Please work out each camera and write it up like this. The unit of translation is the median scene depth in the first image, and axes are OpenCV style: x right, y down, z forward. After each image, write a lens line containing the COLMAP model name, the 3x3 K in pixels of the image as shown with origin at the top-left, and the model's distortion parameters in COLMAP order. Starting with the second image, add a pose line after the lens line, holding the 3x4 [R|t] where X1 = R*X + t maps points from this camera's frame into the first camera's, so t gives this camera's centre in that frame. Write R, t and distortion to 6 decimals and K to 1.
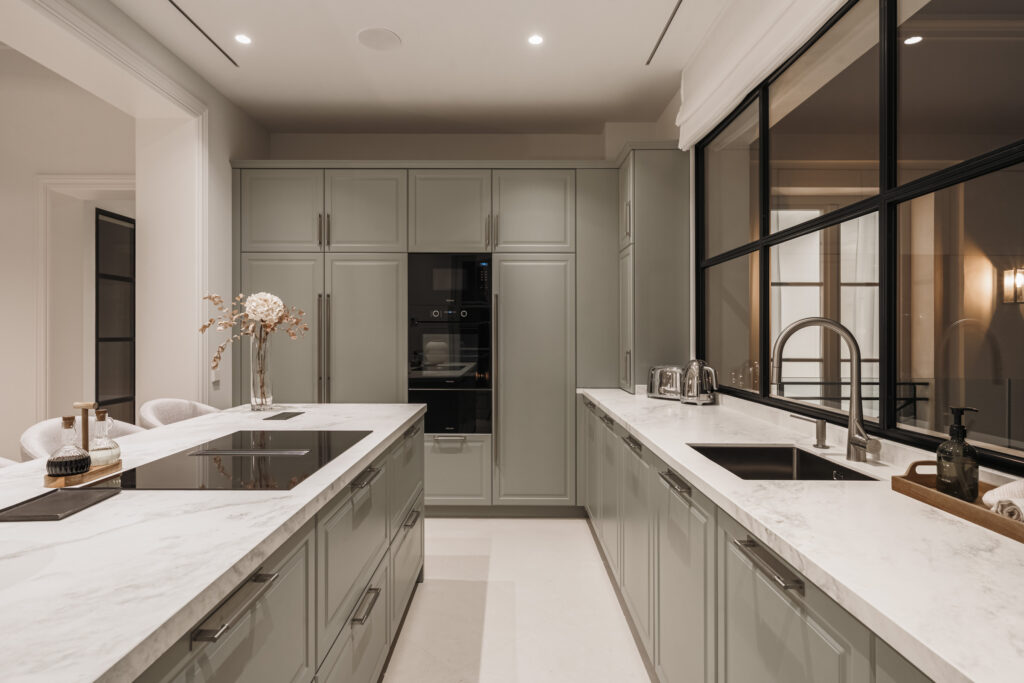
lens RADIAL K [[548.7, 0, 509.6], [0, 548.7, 326.8], [0, 0, 1]] dist [0.001338, 0.000092]
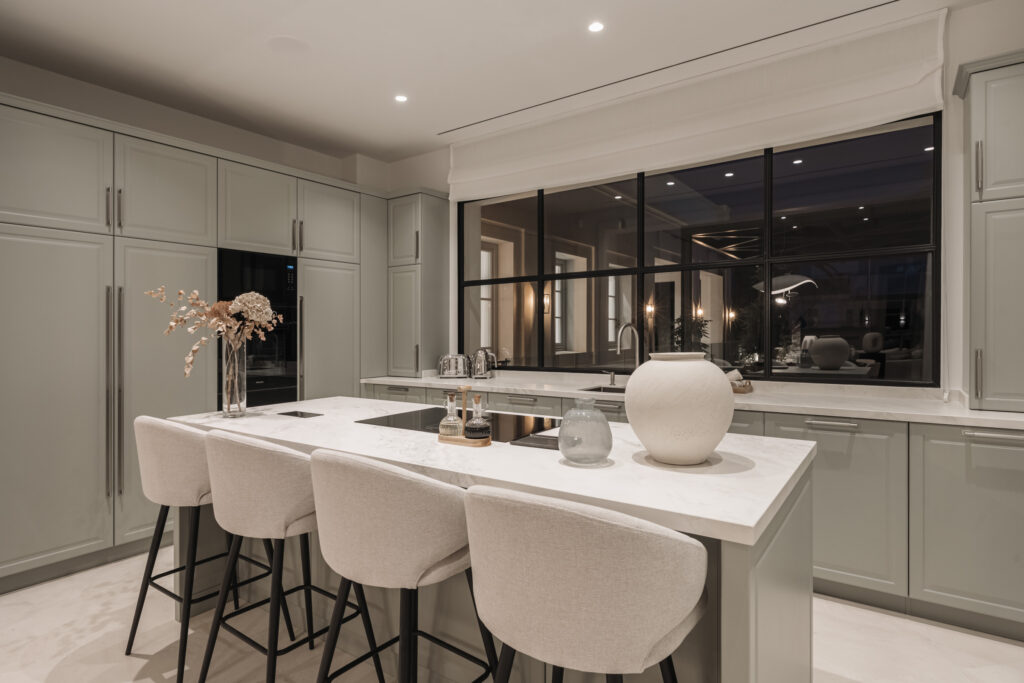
lens RADIAL K [[548.7, 0, 509.6], [0, 548.7, 326.8], [0, 0, 1]] dist [0.001338, 0.000092]
pose [[0.575539, -0.001962, 0.817772, -0.663326], [0.000276, 0.999998, 0.002206, -0.002836], [-0.817775, -0.001044, 0.575538, 0.057362]]
